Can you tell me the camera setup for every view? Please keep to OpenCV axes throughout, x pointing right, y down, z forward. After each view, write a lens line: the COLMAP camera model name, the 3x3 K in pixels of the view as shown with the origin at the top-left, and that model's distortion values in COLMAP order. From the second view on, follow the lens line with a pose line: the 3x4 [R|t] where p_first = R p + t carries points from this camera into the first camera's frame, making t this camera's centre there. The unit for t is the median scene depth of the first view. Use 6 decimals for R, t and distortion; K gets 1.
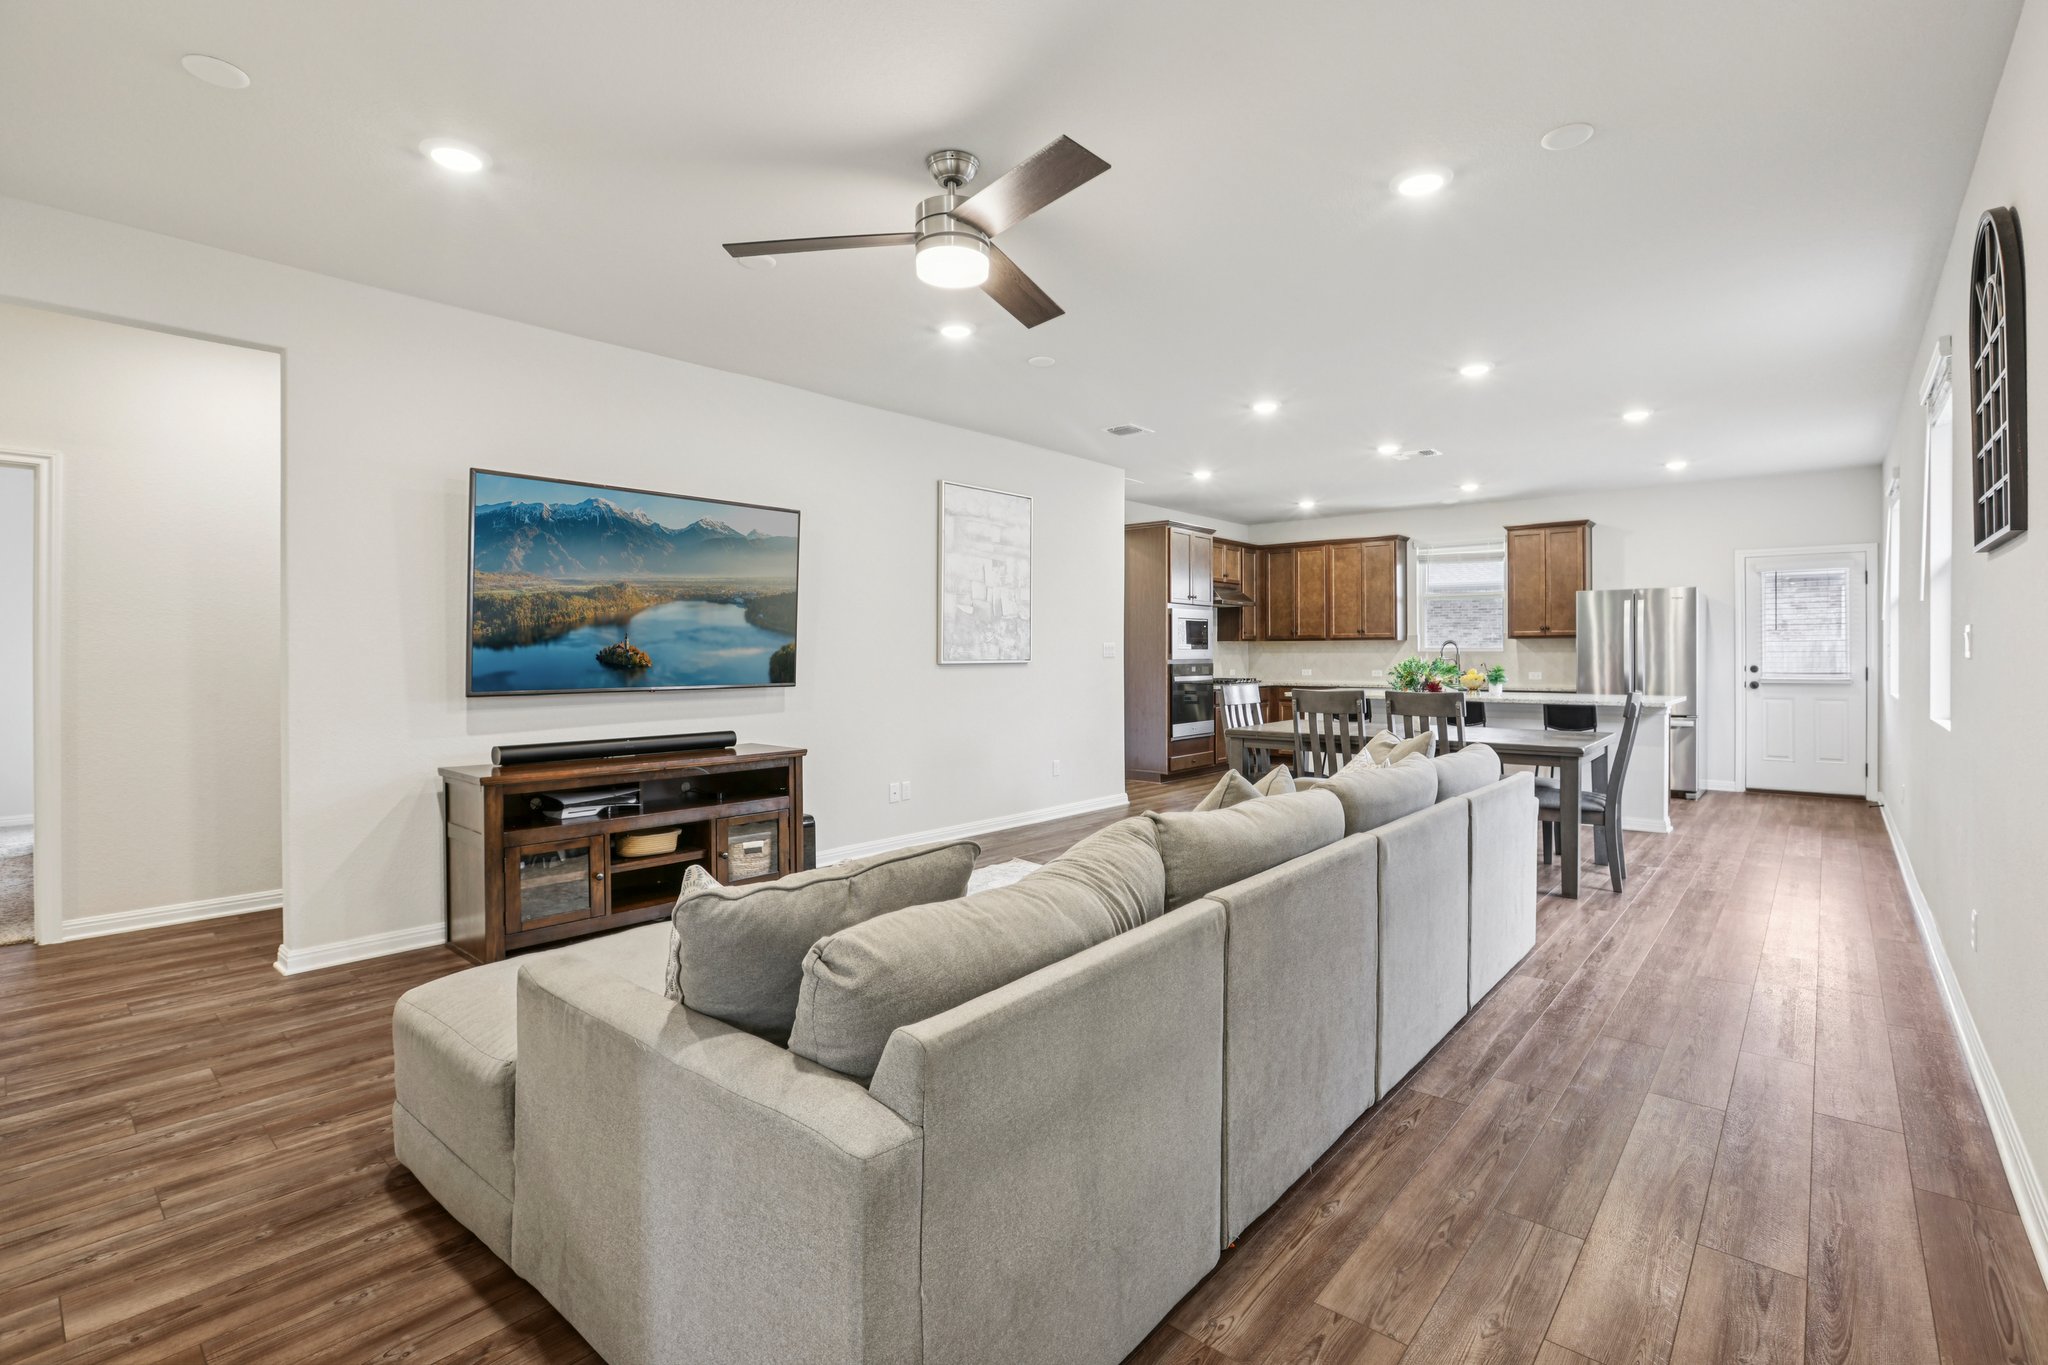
lens RADIAL K [[935.5, 0, 1044.3], [0, 935.5, 651.2], [0, 0, 1]] dist [-0.031985, 0.009180]
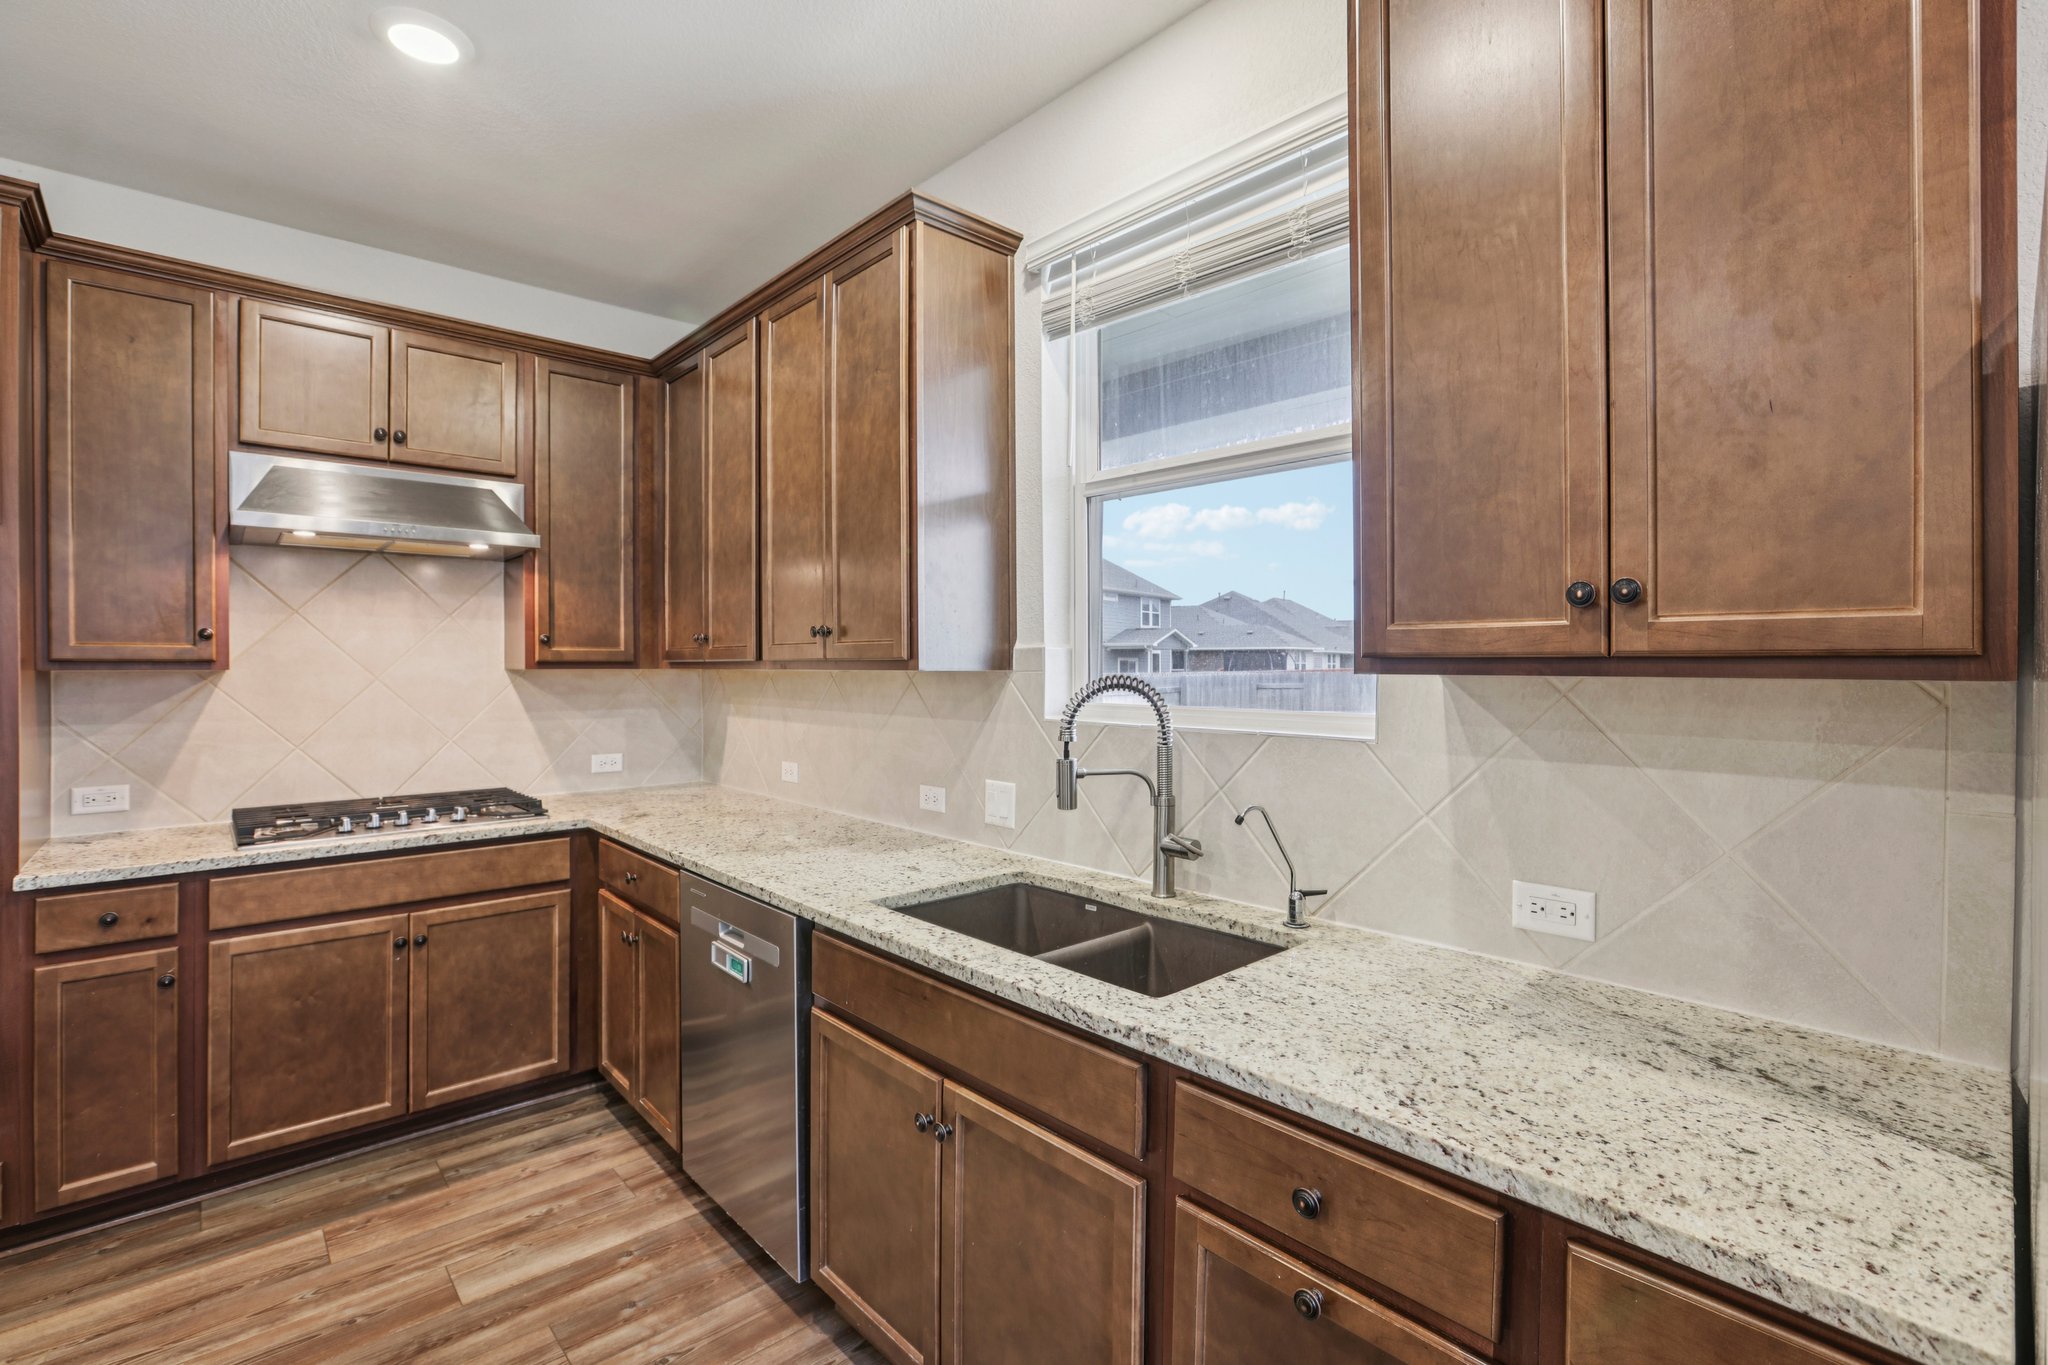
lens RADIAL K [[935.5, 0, 1018.0], [0, 935.5, 665.7], [0, 0, 1]] dist [-0.031985, 0.009180]
pose [[0.991029, 0.003219, -0.133611, 0.629874], [-0.002774, 0.999990, 0.003514, -0.020700], [0.133621, -0.003112, 0.991028, 1.140298]]
